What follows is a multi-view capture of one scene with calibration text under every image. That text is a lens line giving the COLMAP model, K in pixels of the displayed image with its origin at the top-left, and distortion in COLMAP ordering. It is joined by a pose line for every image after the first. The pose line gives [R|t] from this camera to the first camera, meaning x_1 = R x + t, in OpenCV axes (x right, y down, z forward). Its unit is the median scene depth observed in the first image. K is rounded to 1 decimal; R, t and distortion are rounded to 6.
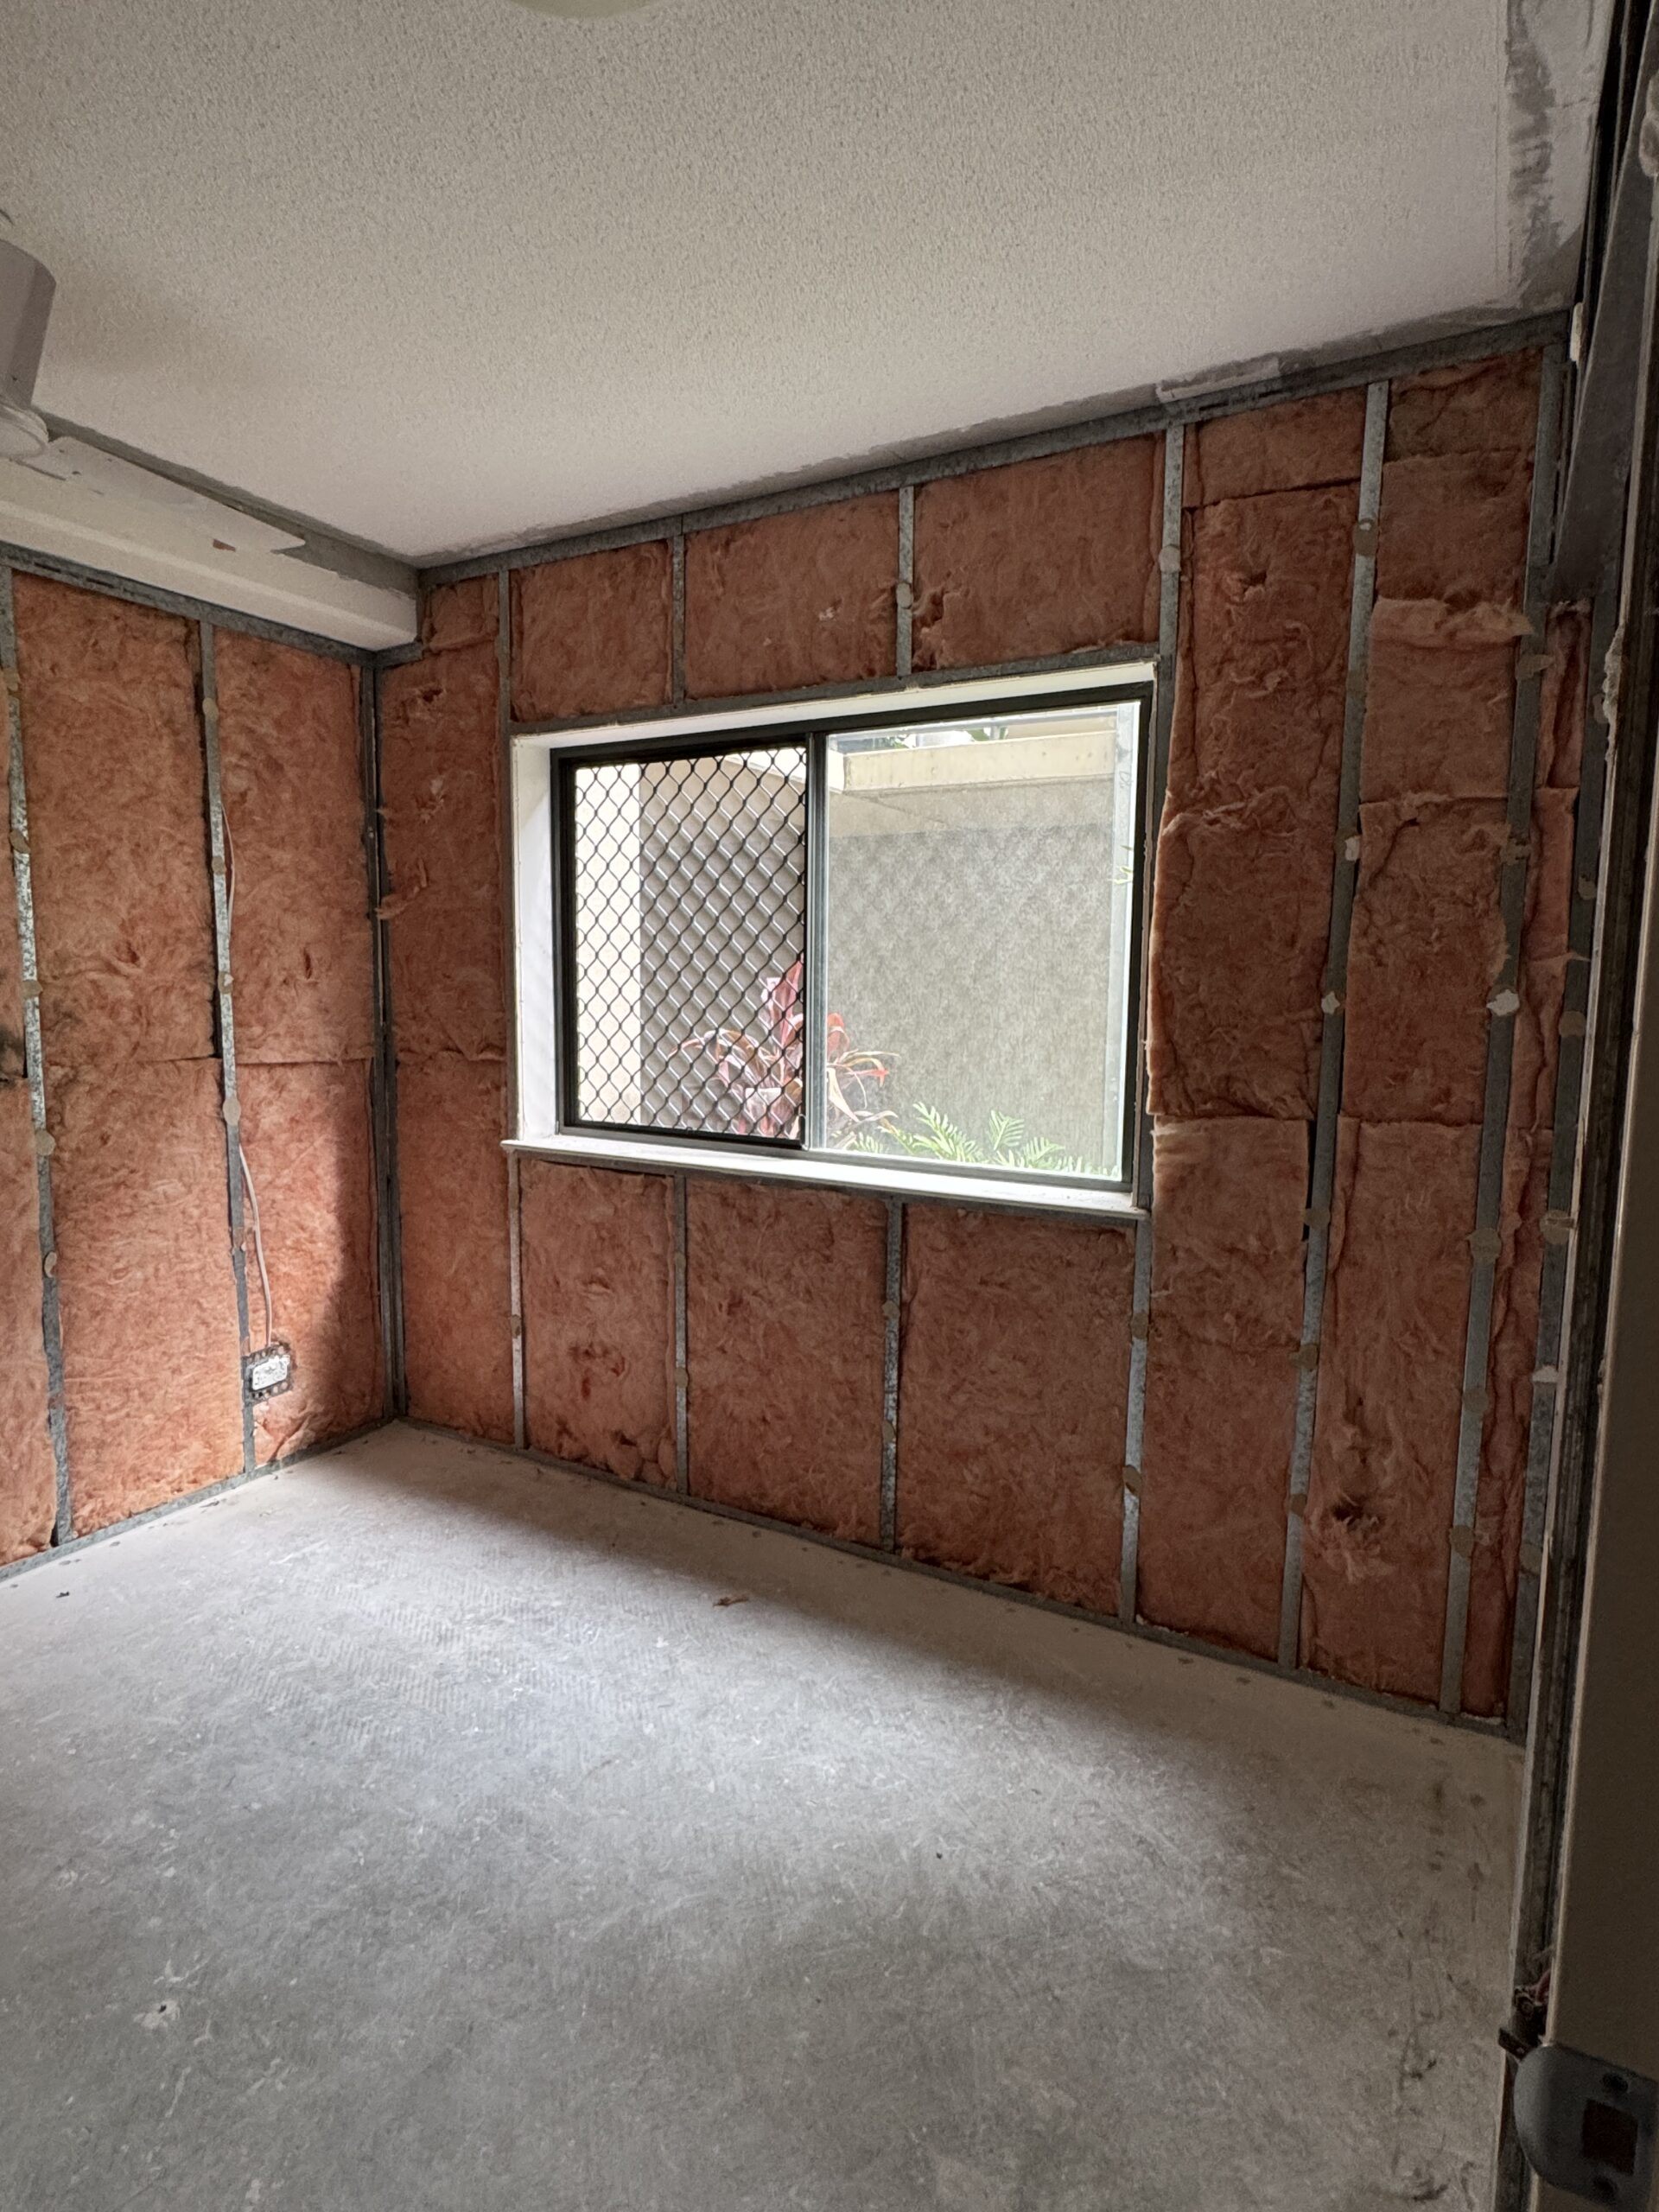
lens RADIAL K [[1158.0, 0, 827.4], [0, 1158.0, 1099.3], [0, 0, 1]] dist [-0.004545, 0.001762]
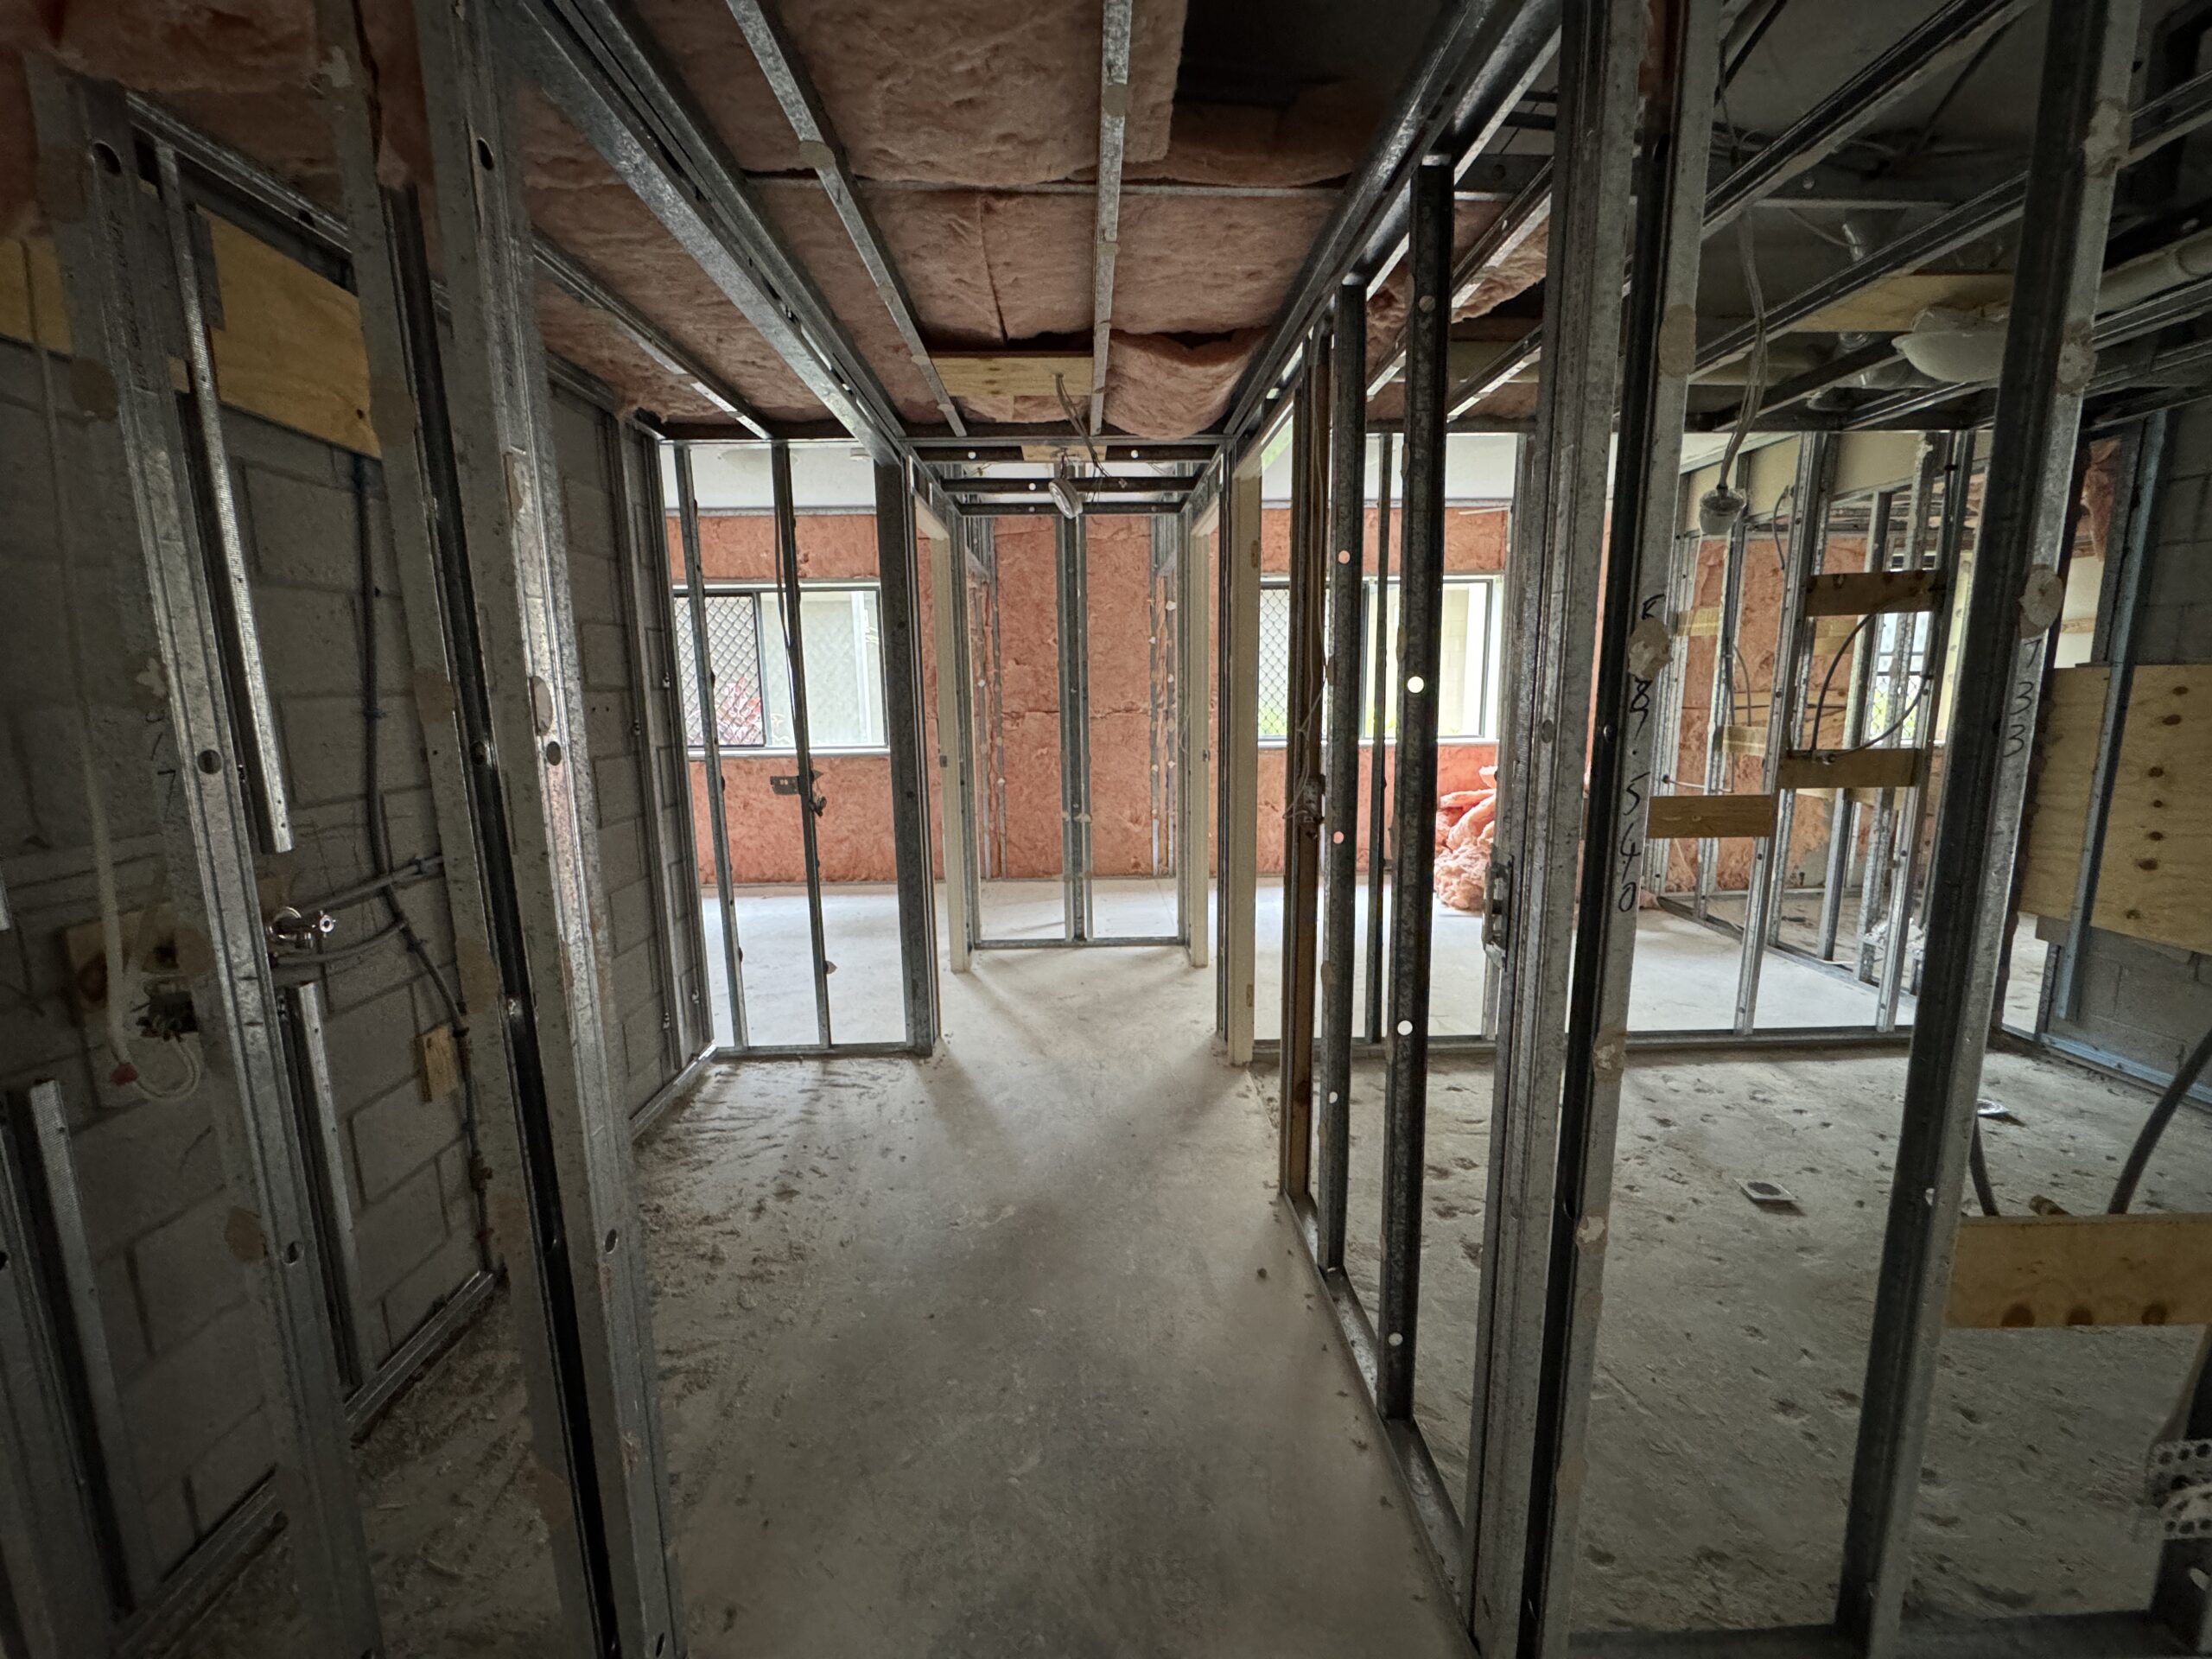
lens RADIAL K [[888.2, 0, 1111.1], [0, 888.2, 823.2], [0, 0, 1]] dist [-0.001204, 0.000080]
pose [[0.854460, -0.104874, 0.508822, -0.514021], [0.080744, 0.994320, 0.069347, 0.182634], [-0.513204, -0.018170, 0.858074, -1.525887]]
